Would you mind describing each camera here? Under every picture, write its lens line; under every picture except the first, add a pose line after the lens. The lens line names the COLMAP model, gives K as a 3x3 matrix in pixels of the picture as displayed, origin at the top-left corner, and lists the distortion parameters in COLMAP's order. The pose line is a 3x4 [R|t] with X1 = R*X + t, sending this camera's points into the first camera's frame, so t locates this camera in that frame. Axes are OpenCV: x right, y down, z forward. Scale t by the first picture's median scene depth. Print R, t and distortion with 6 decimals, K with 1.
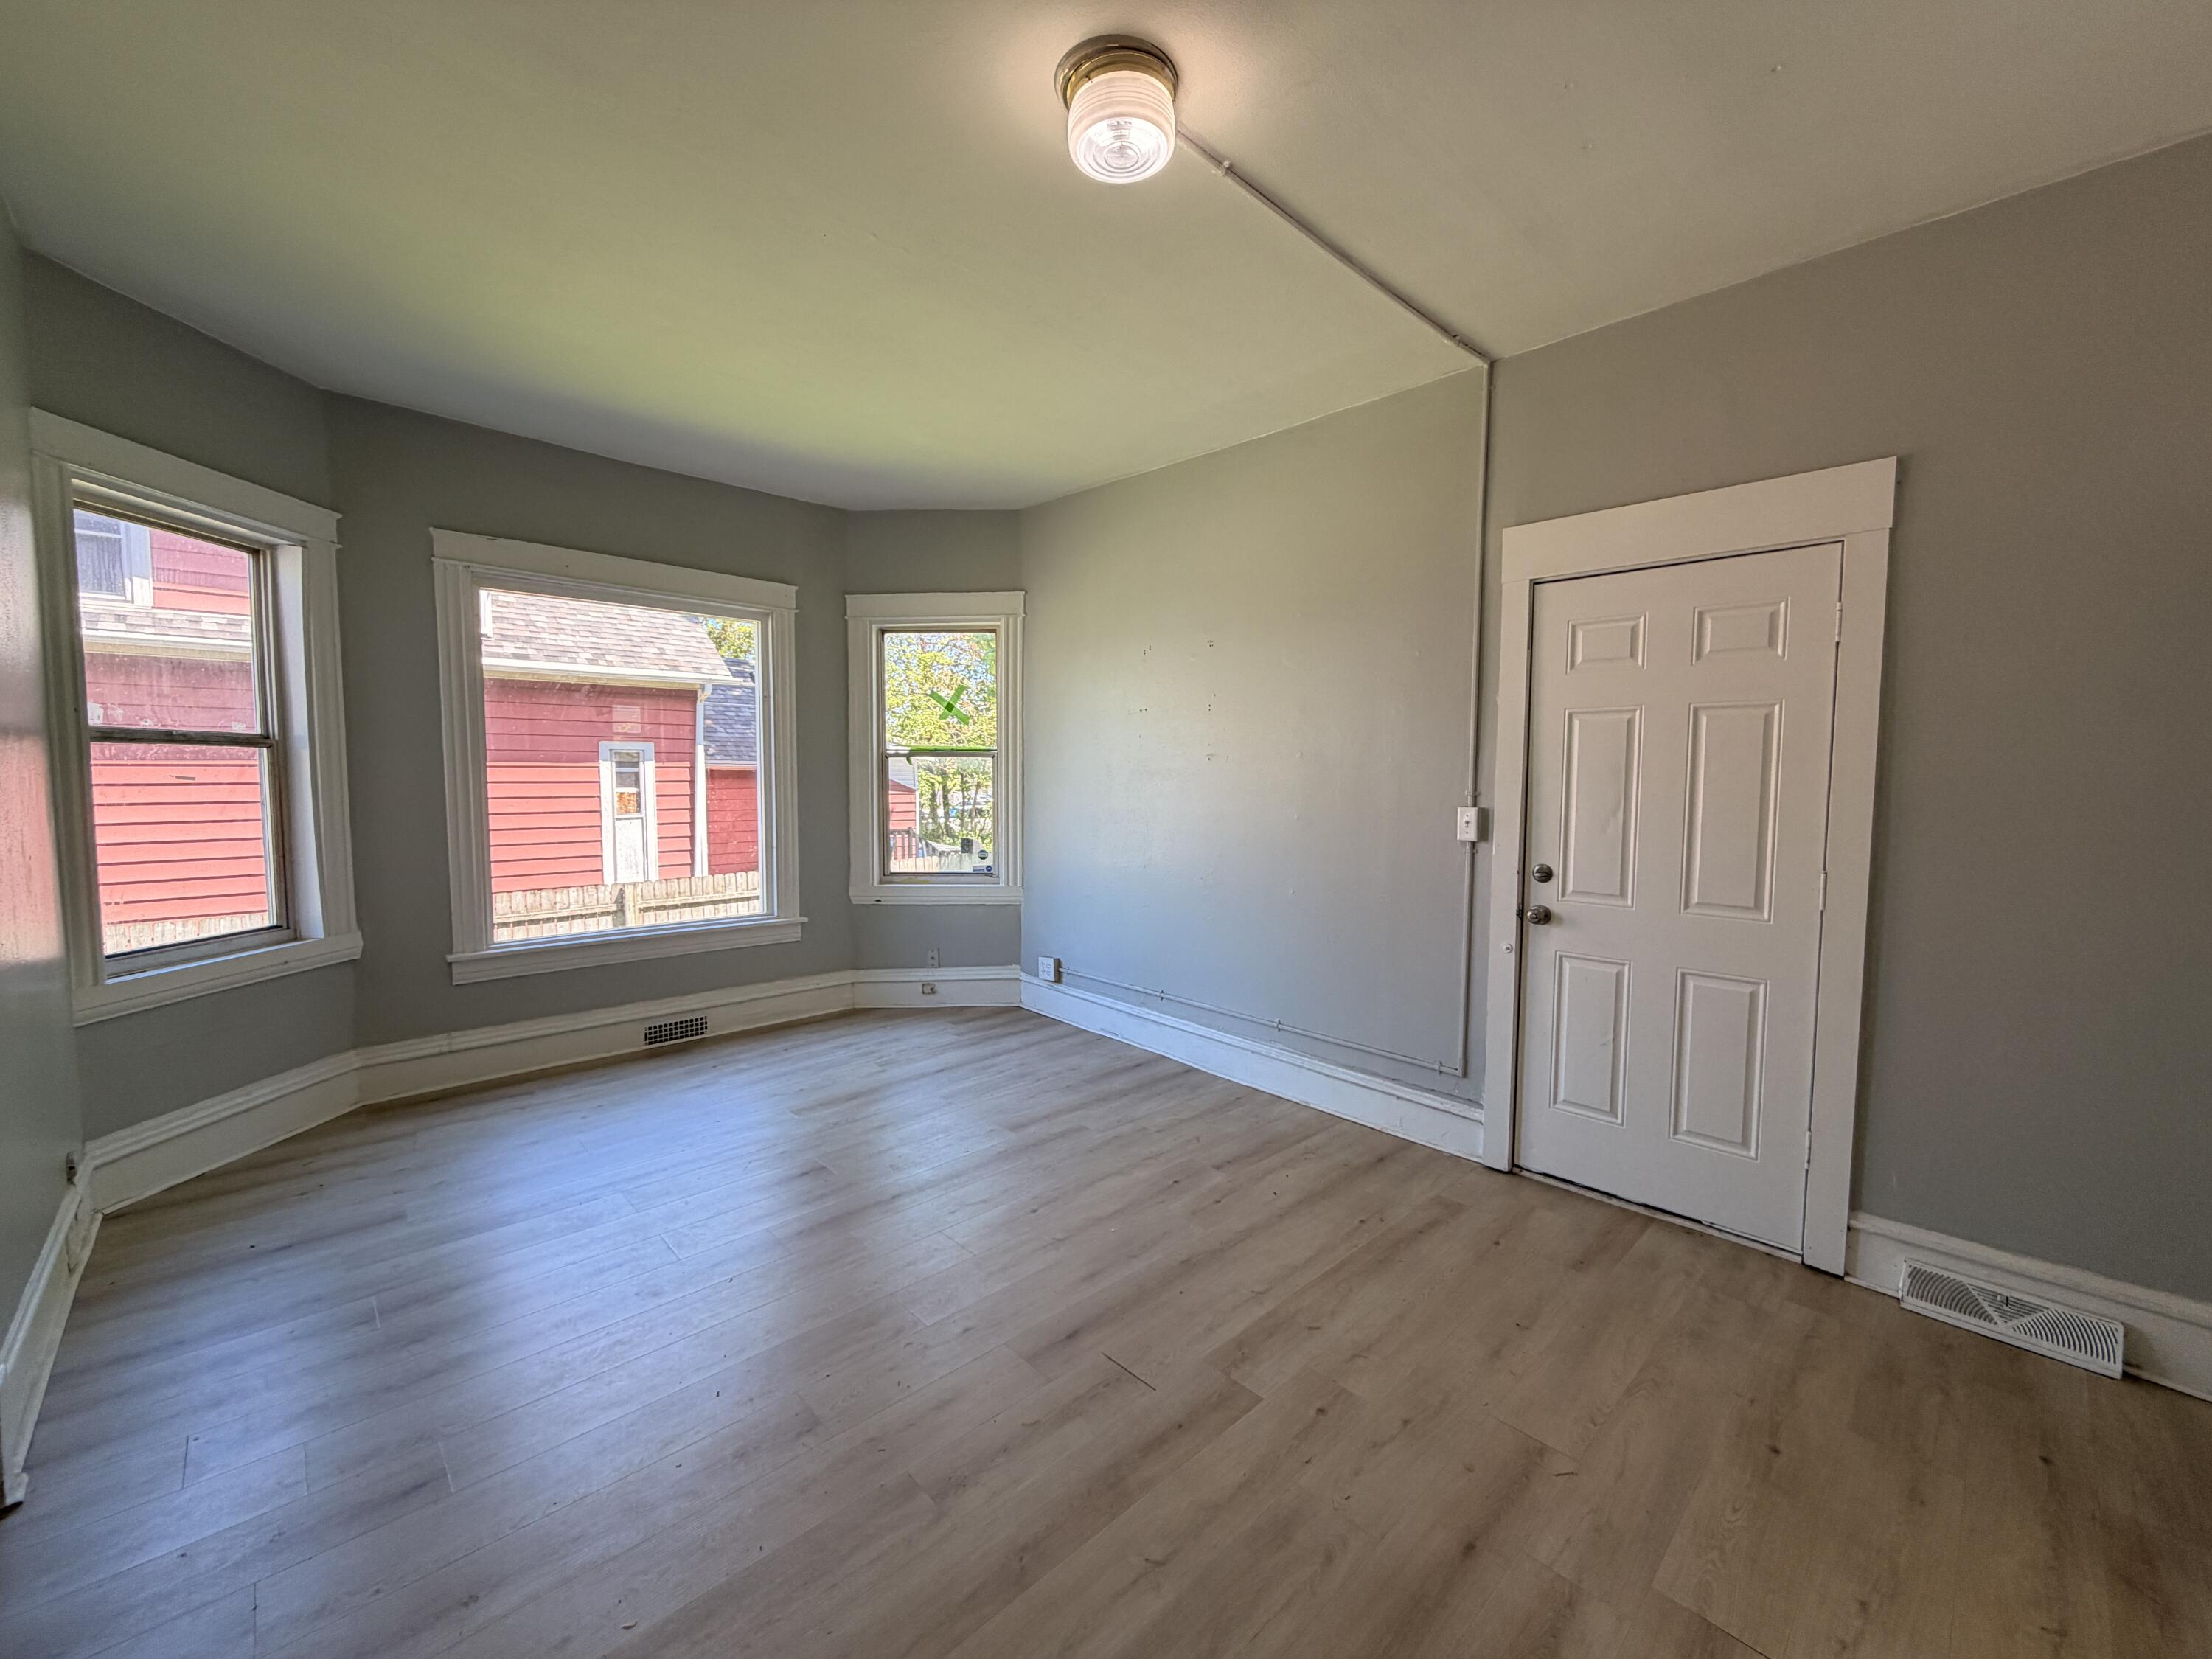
lens RADIAL K [[877.9, 0, 1093.4], [0, 877.9, 826.3], [0, 0, 1]] dist [-0.004560, -0.000324]
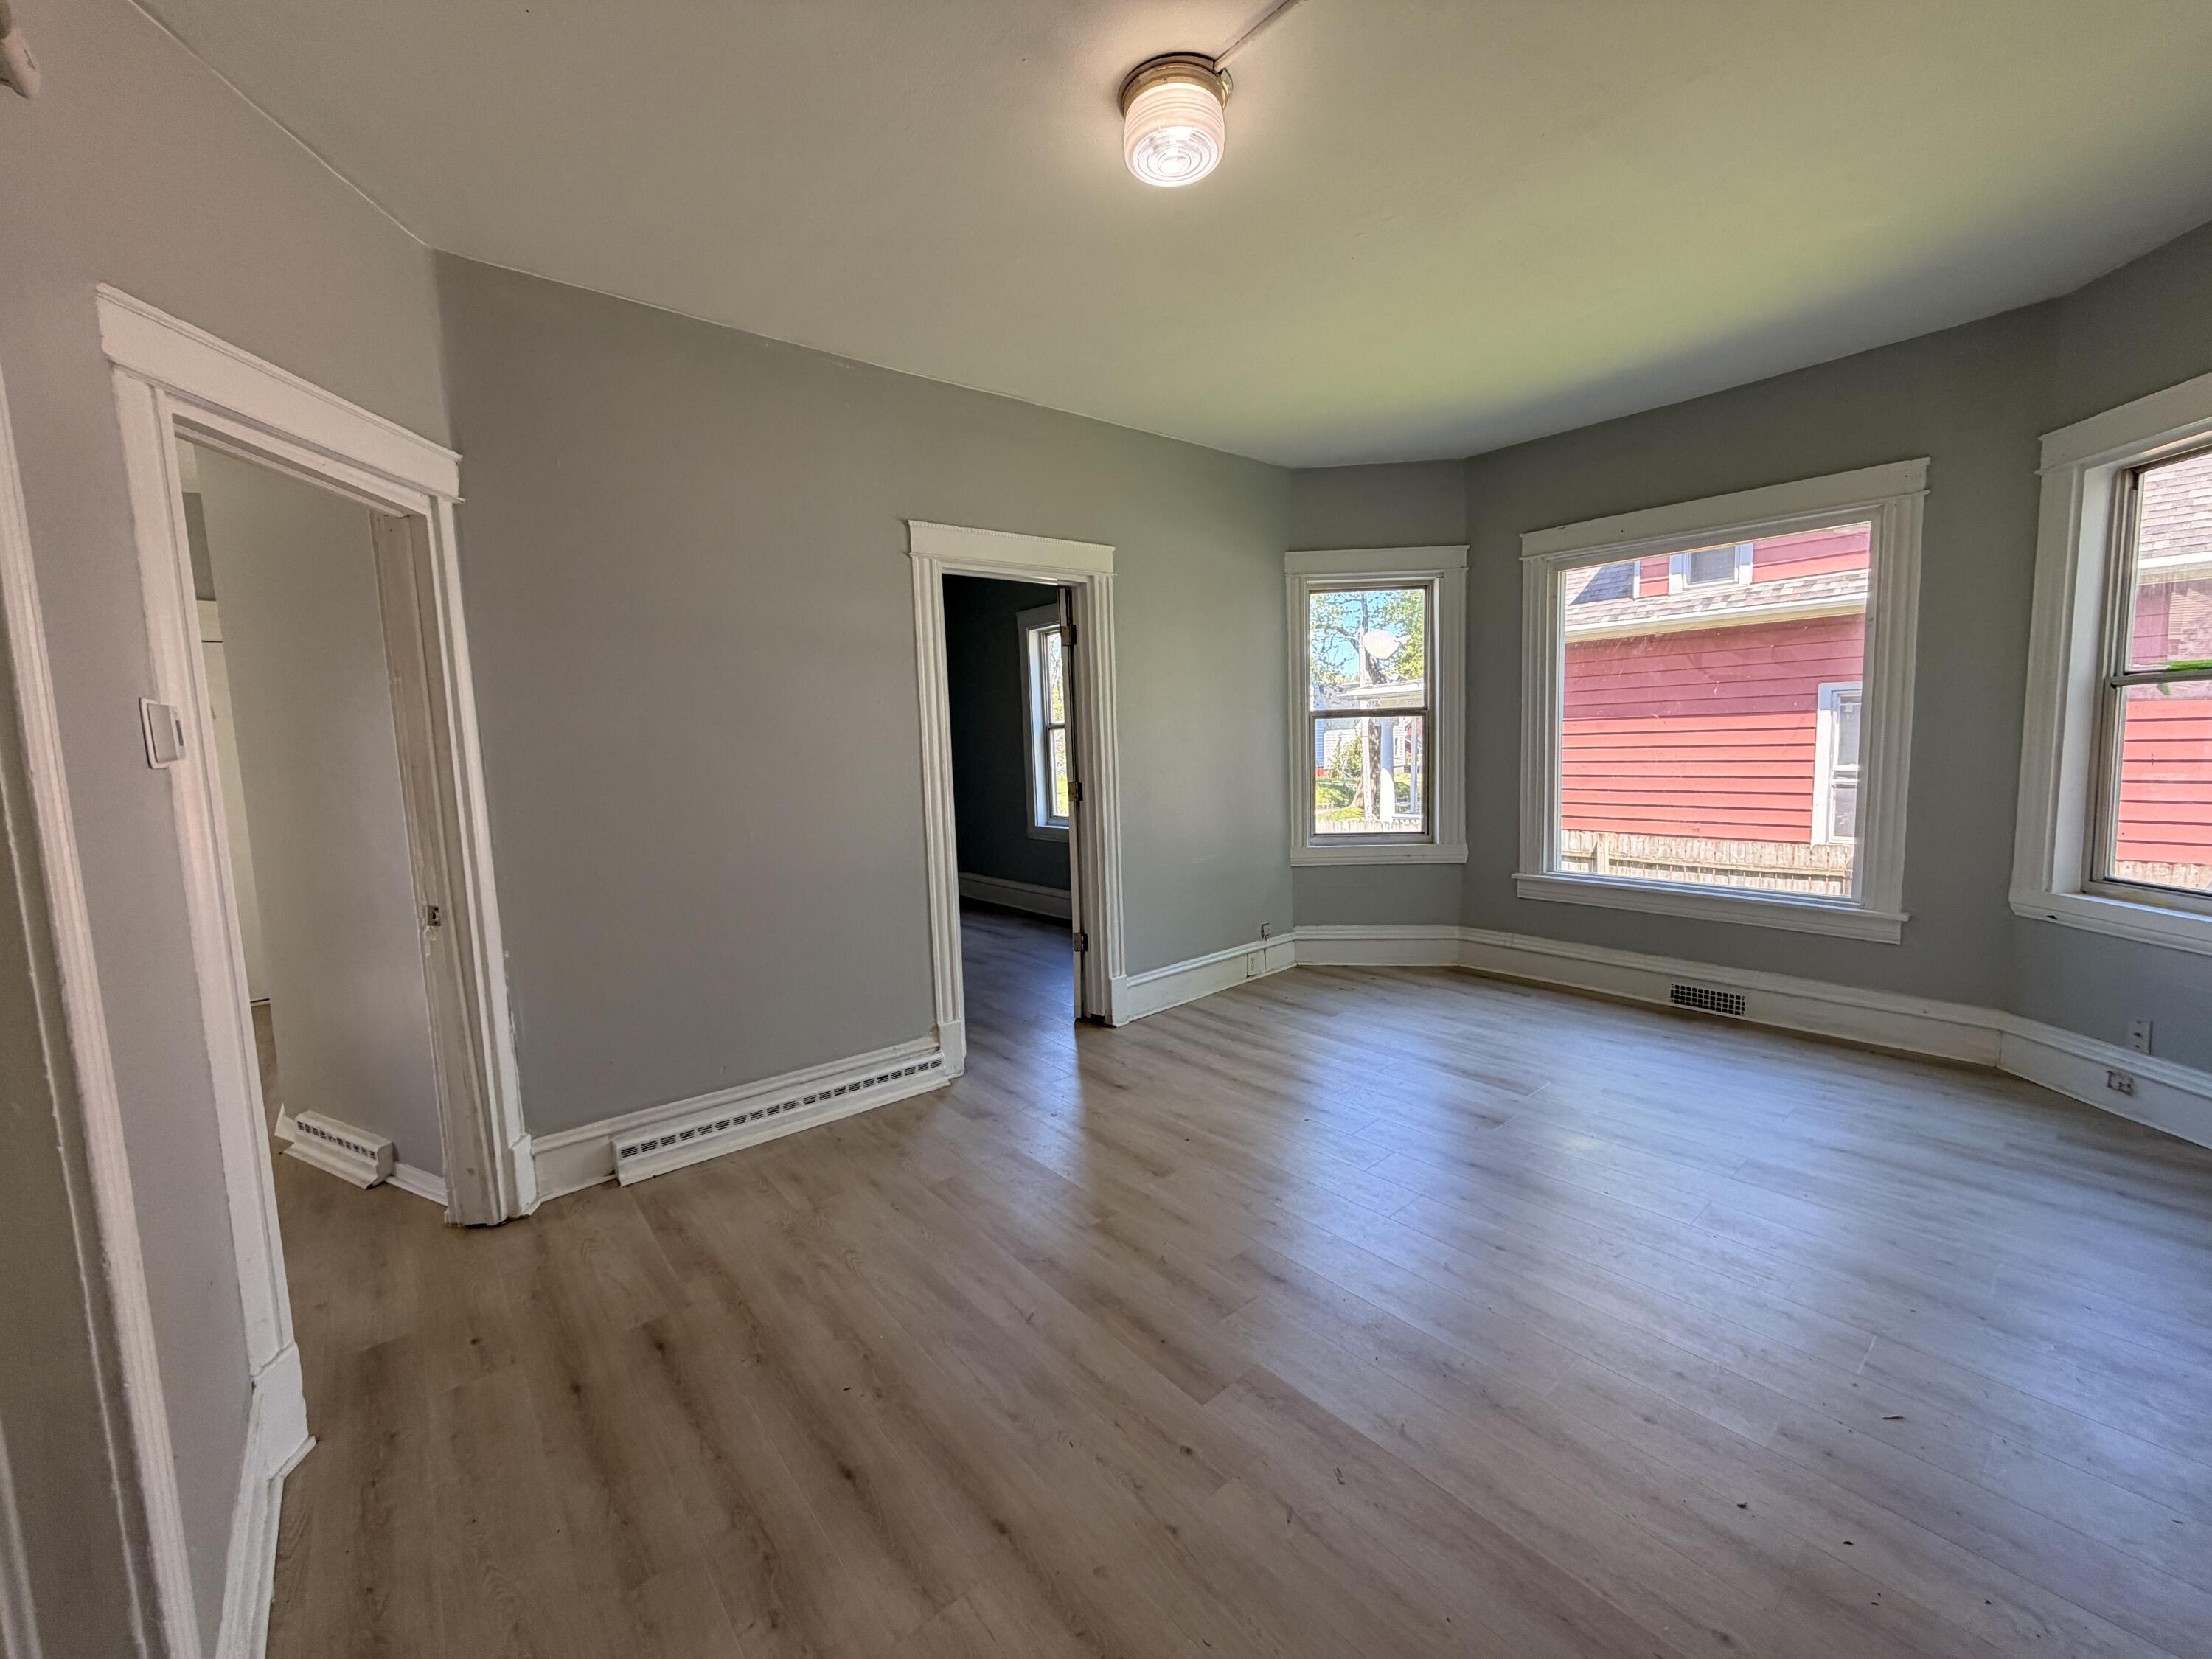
lens RADIAL K [[877.9, 0, 1108.0], [0, 877.9, 826.8], [0, 0, 1]] dist [-0.004560, -0.000324]
pose [[-0.069275, 0.099668, -0.992606, 0.532672], [-0.027347, 0.994433, 0.101760, -0.031739], [0.997223, 0.034194, -0.066164, 0.461909]]
